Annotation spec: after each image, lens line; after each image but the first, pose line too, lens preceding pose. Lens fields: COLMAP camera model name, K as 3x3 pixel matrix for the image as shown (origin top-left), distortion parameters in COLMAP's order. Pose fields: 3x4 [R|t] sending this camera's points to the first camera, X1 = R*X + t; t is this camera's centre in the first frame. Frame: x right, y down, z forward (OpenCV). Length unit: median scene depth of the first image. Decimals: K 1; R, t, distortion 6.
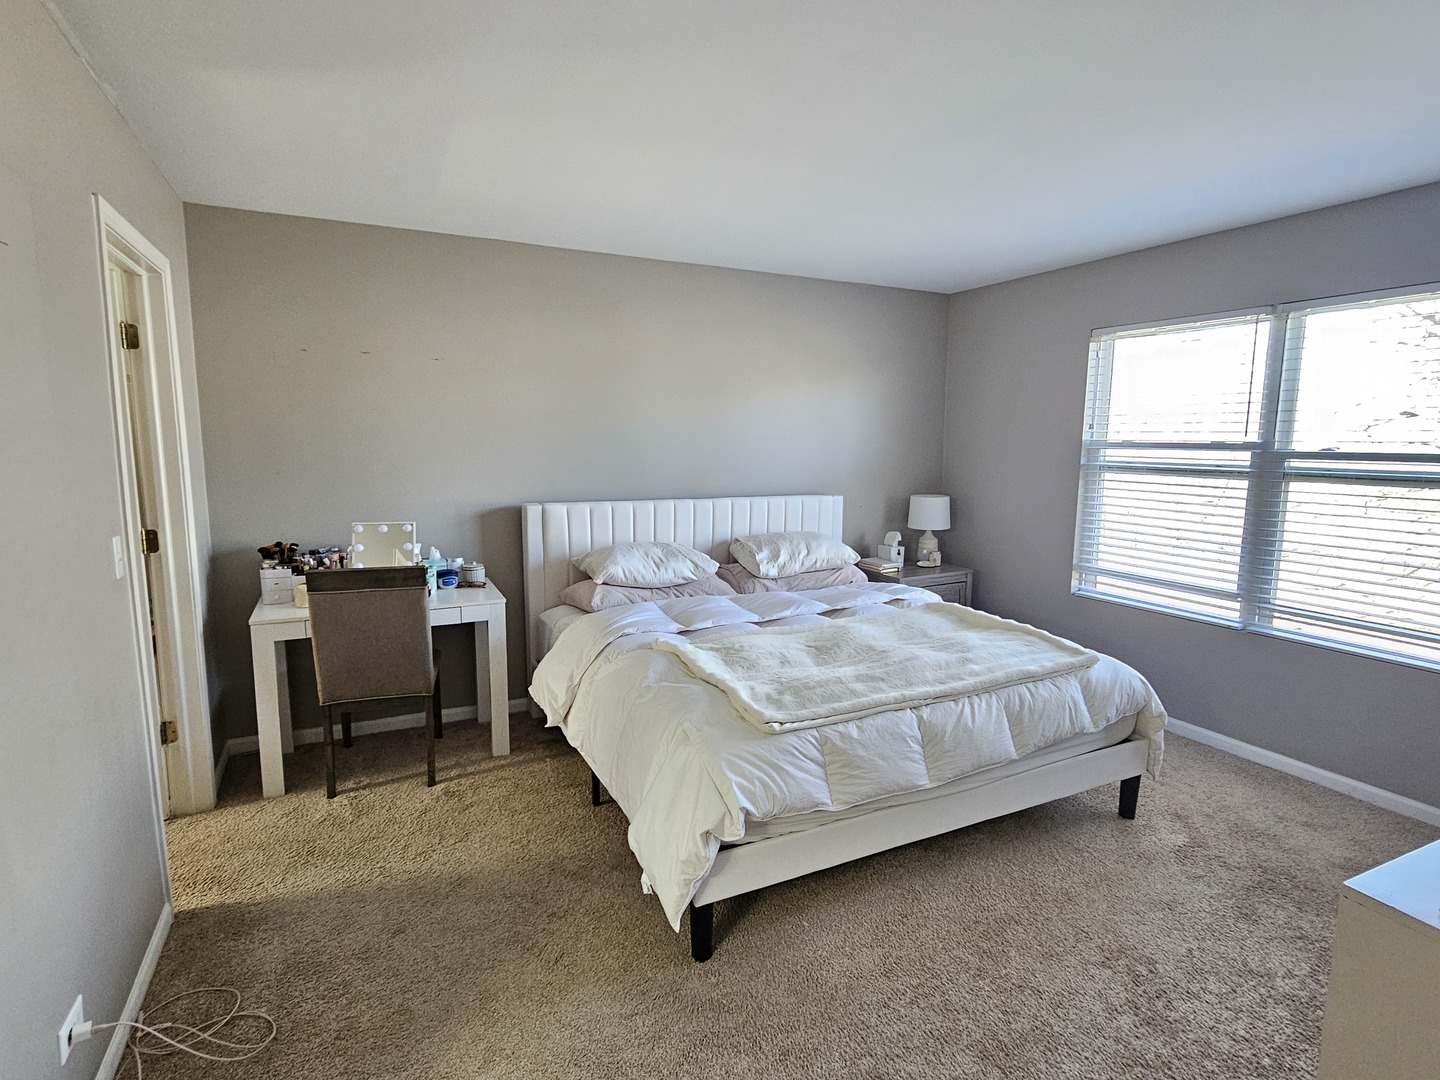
lens RADIAL K [[740.8, 0, 714.9], [0, 740.8, 539.1], [0, 0, 1]] dist [-0.000974, 0.001663]
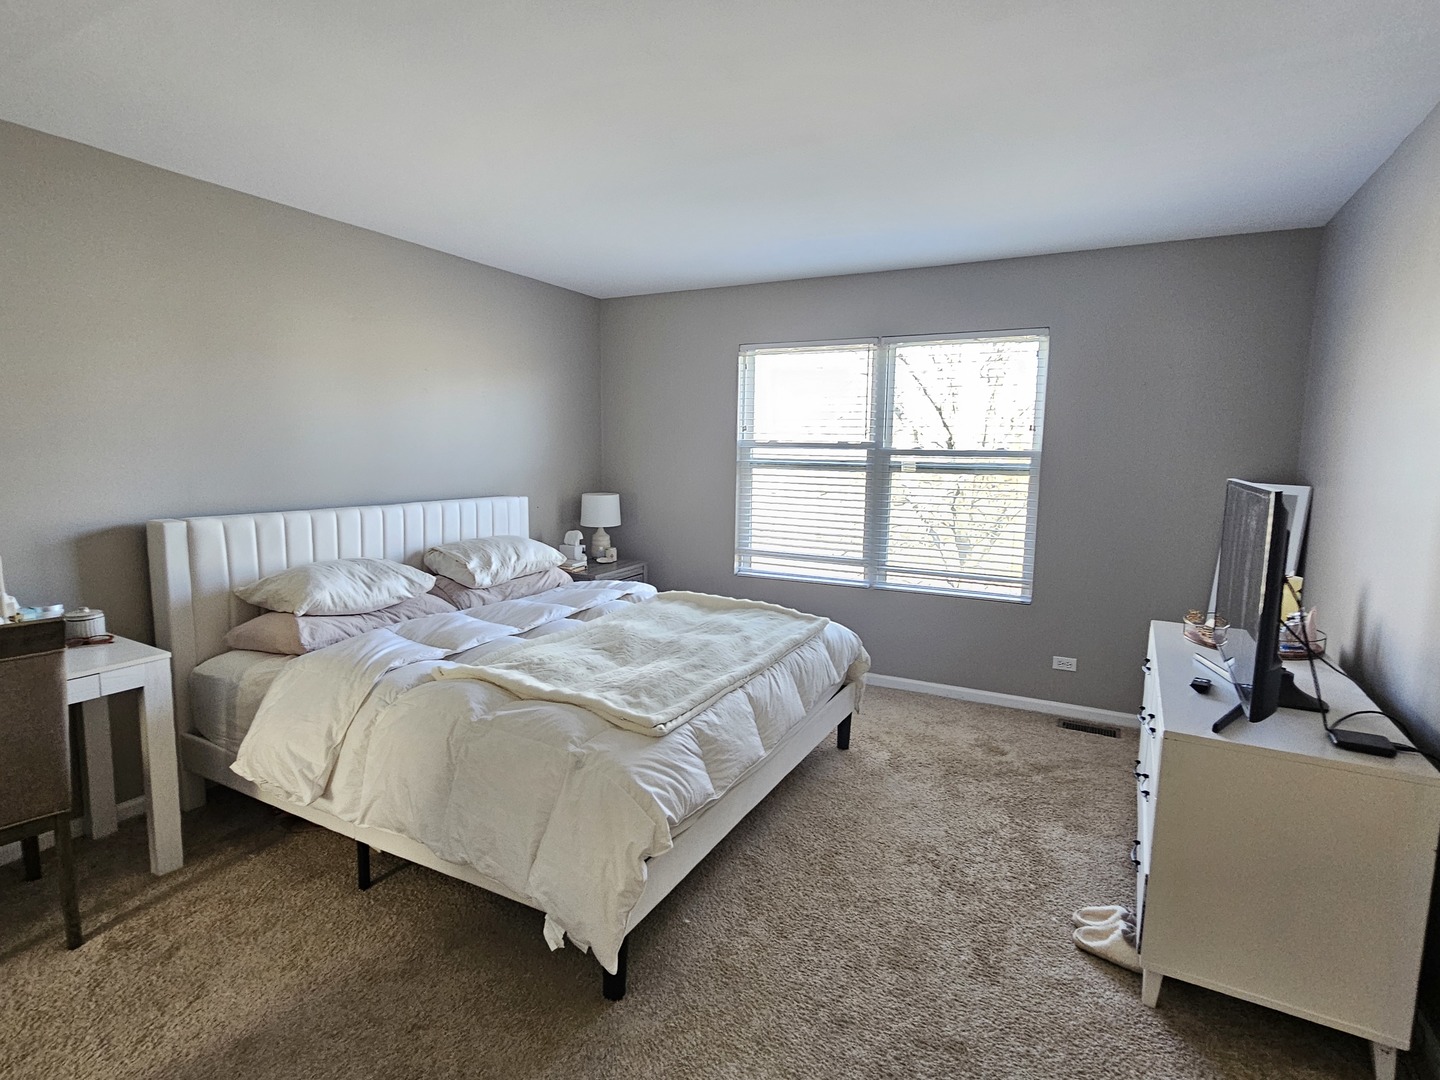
lens RADIAL K [[740.8, 0, 718.6], [0, 740.8, 537.6], [0, 0, 1]] dist [-0.000974, 0.001663]
pose [[0.813782, -0.067305, 0.577260, -0.247641], [0.071784, 0.997306, 0.015083, -0.002917], [-0.576720, 0.029164, 0.816421, 0.098987]]
